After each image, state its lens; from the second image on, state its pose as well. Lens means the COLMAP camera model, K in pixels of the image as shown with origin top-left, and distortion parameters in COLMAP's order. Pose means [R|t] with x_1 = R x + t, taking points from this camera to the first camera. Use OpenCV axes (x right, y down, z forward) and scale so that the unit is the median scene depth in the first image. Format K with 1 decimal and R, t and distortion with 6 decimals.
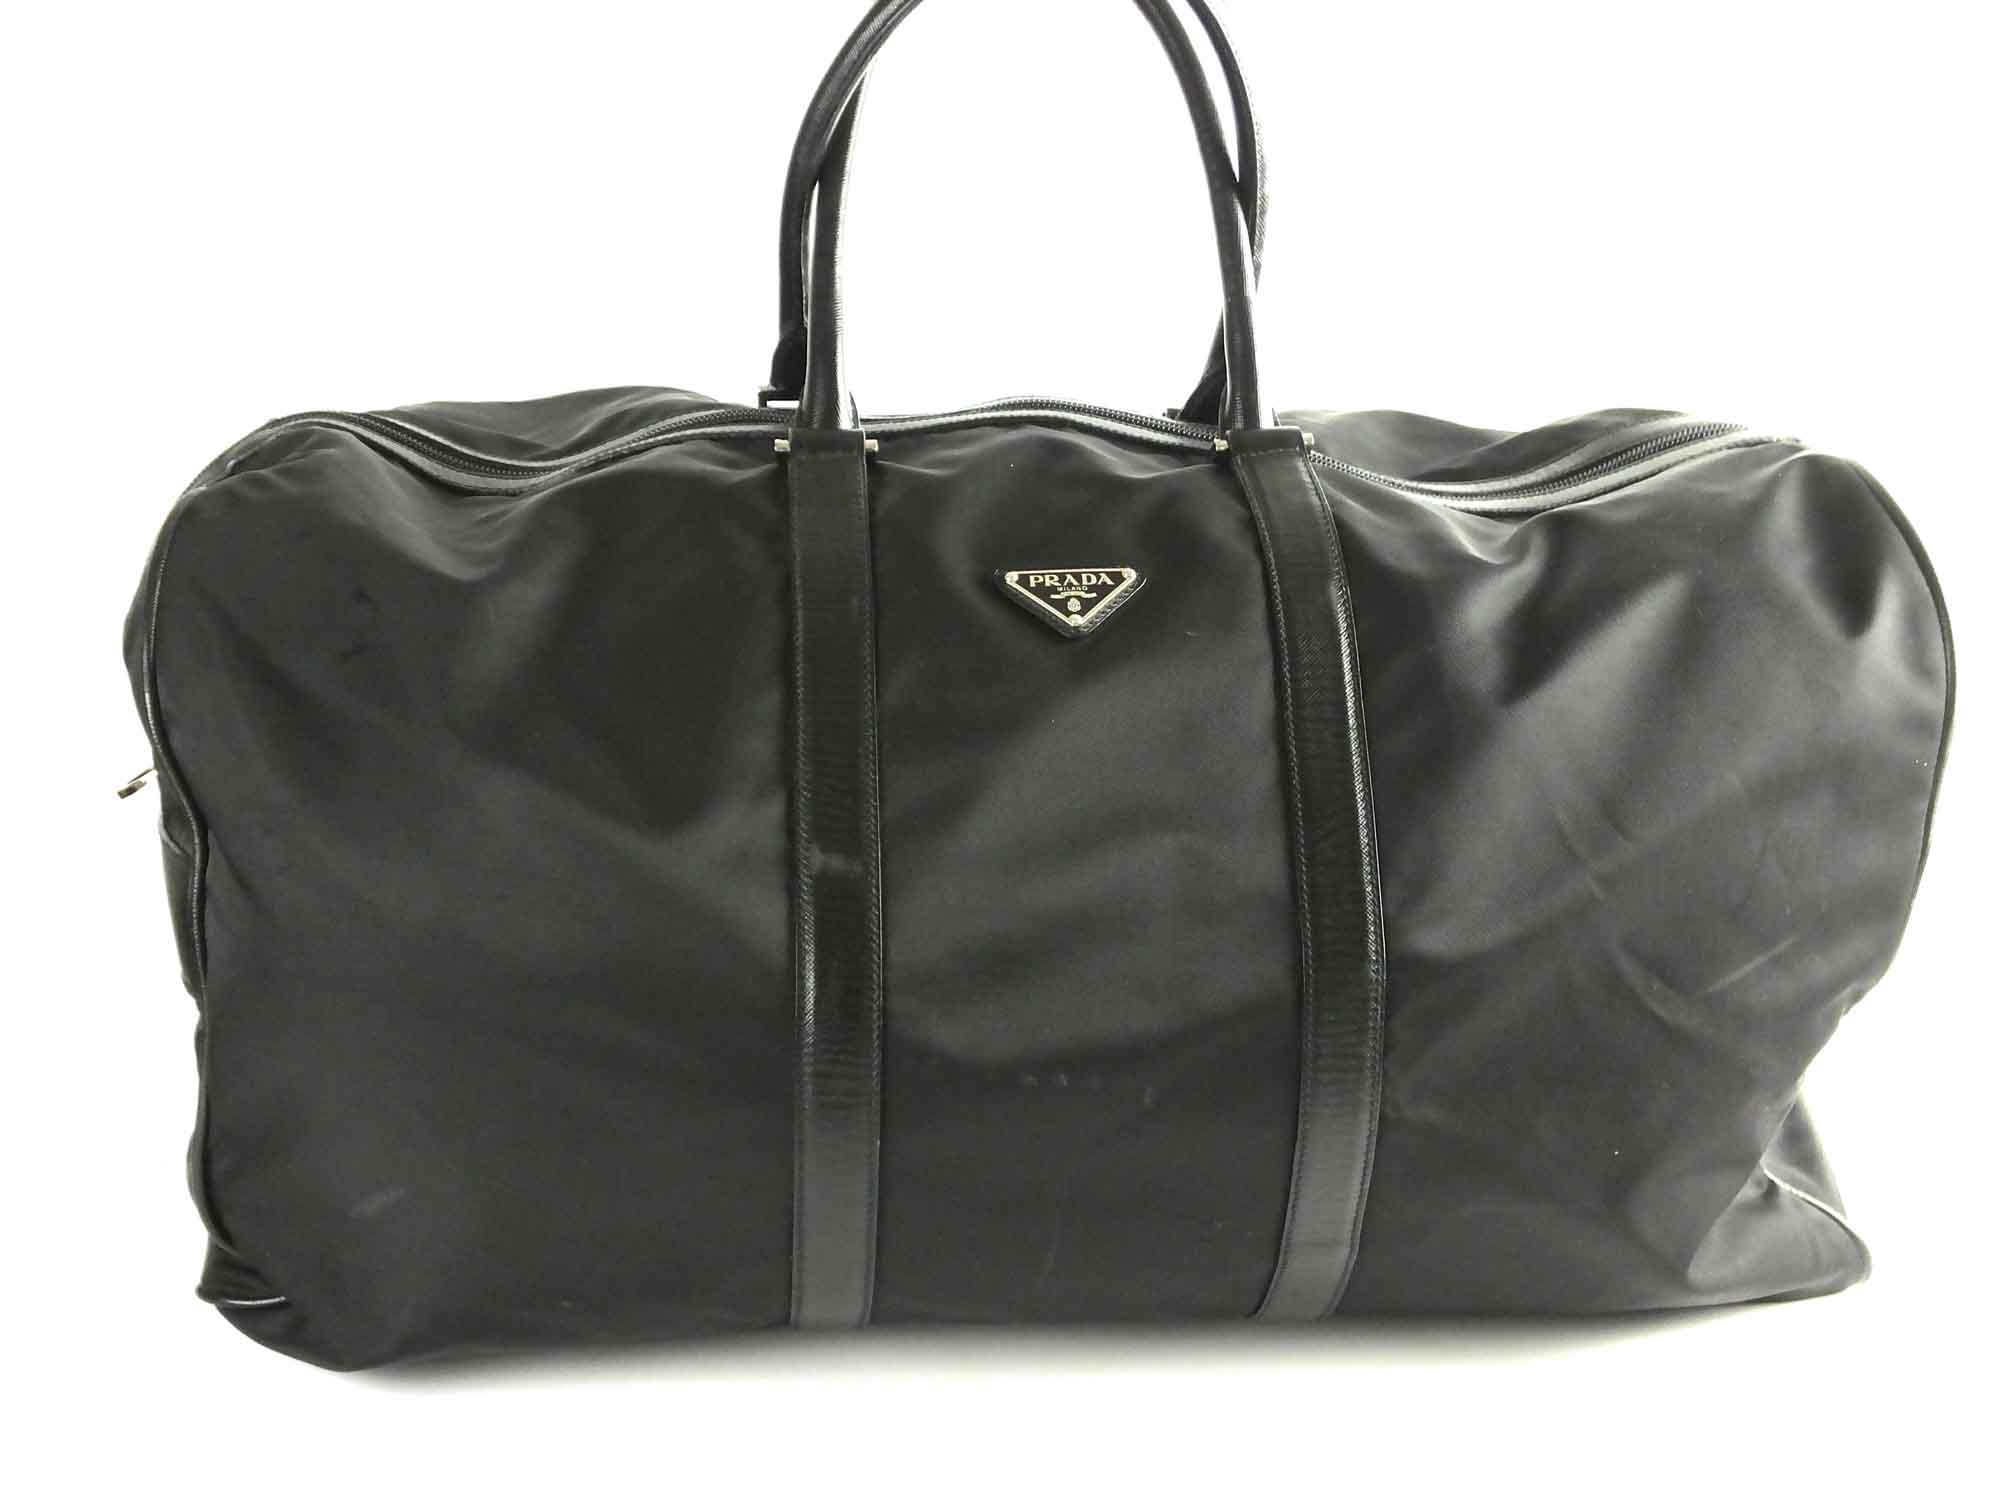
lens RADIAL K [[2351.5, 0, 995.8], [0, 2351.5, 751.7], [0, 0, 1]] dist [0.032004, 0.000000]
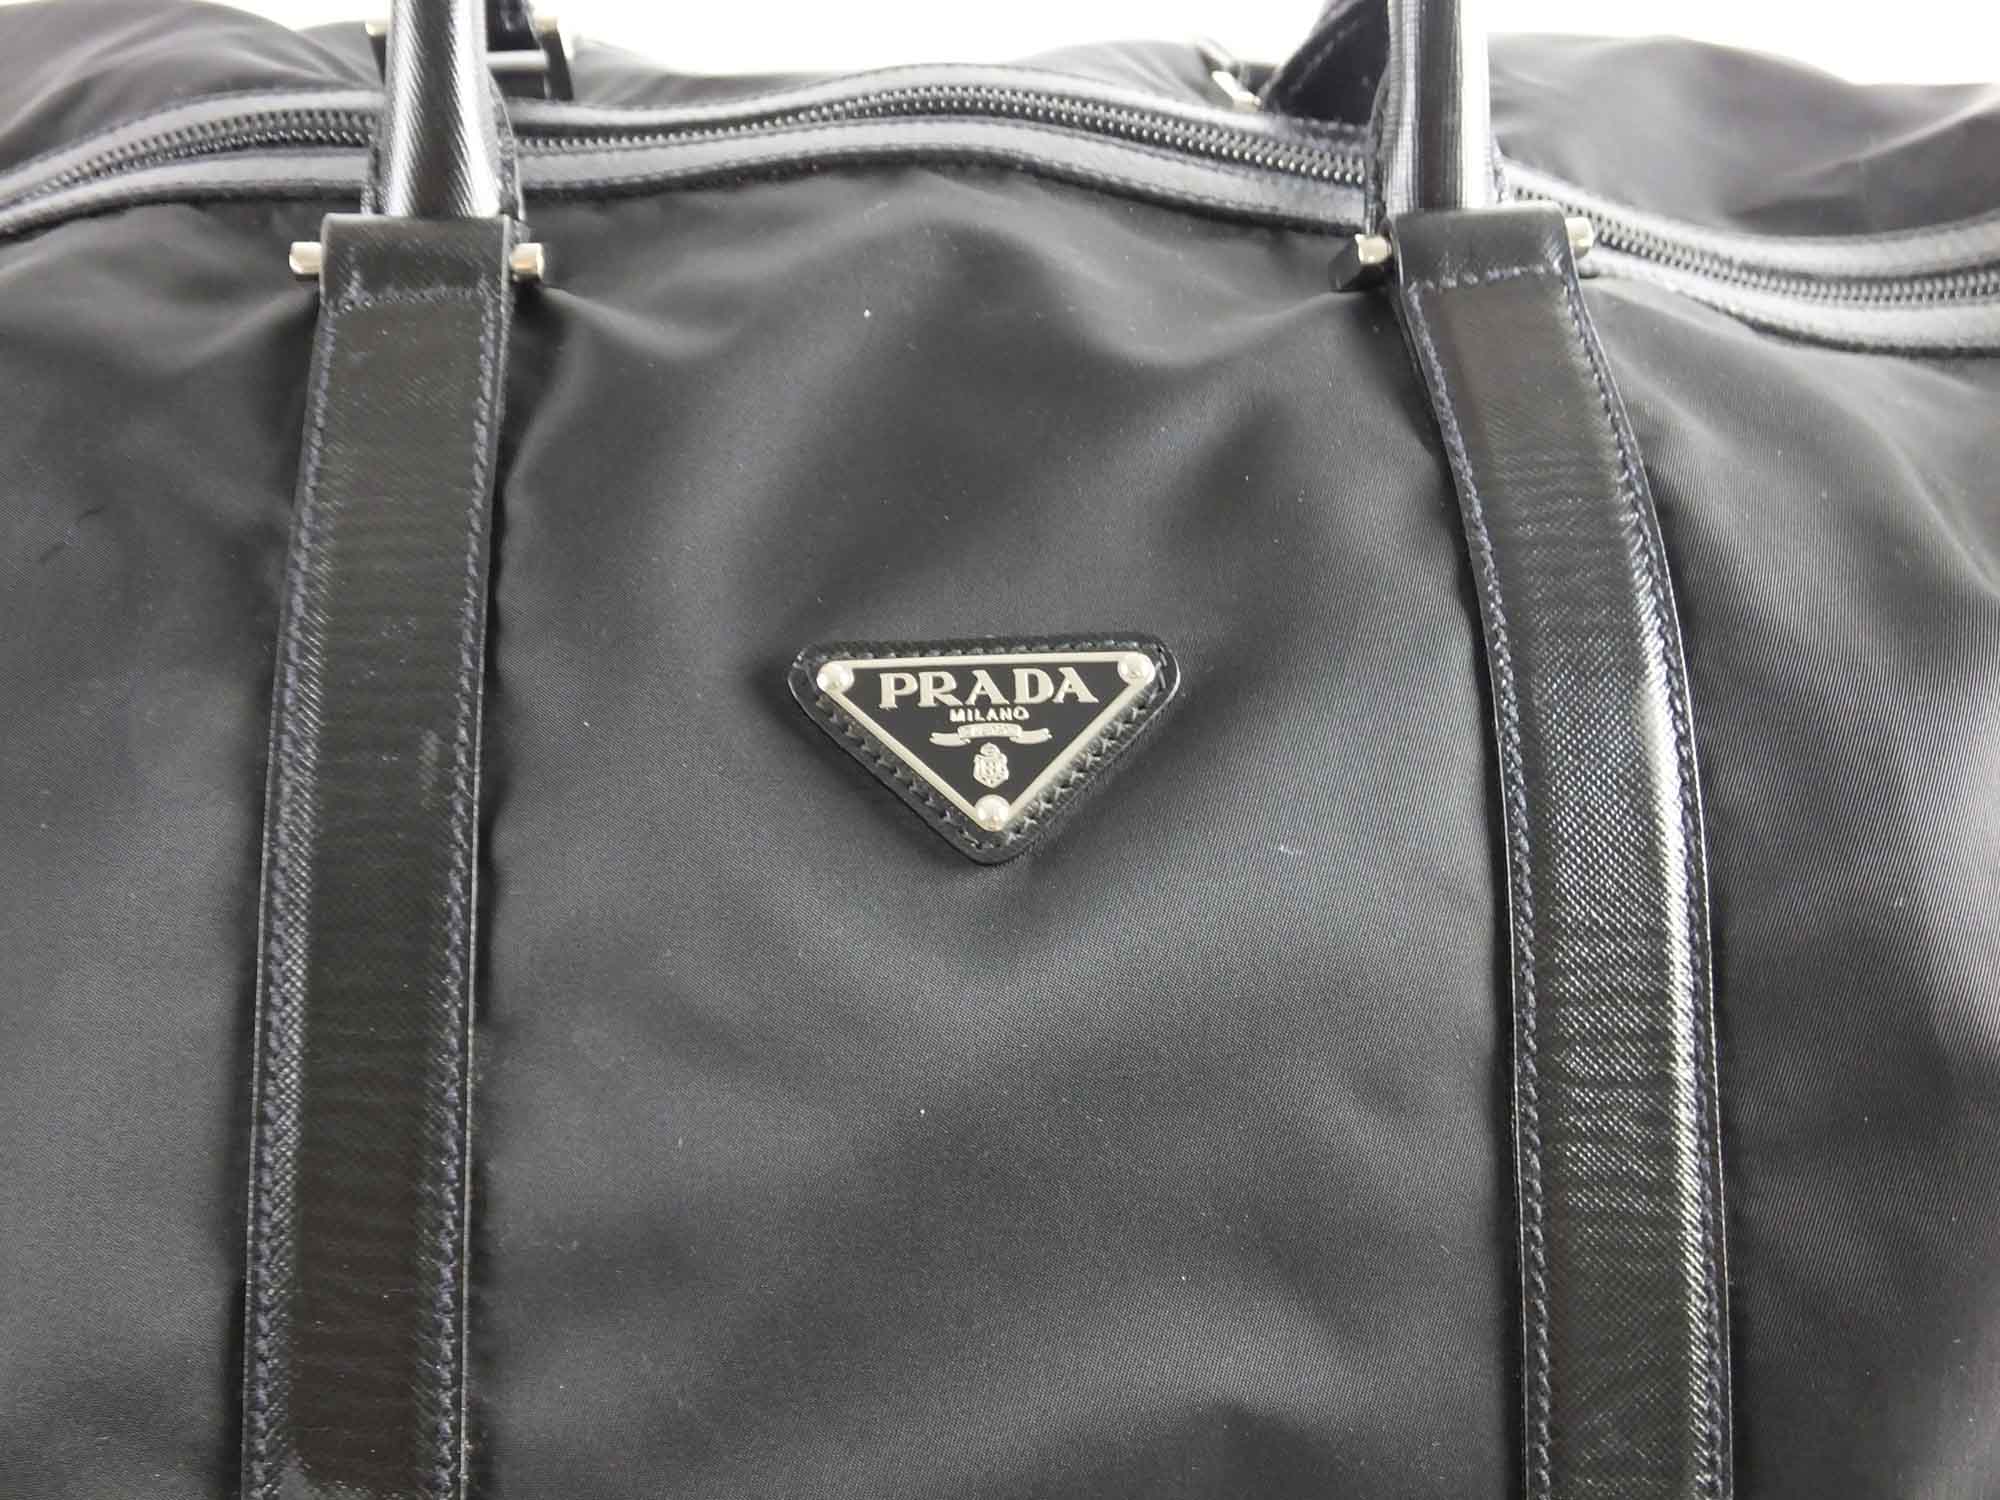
lens RADIAL K [[2250.6, 0, 1005.9], [0, 2250.6, 747.8], [0, 0, 1]] dist [-0.011719, 0.000000]
pose [[0.999700, 0.019045, -0.015398, 0.041041], [-0.014248, 0.963628, 0.266867, -0.163166], [0.019920, -0.266568, 0.963610, 0.634810]]
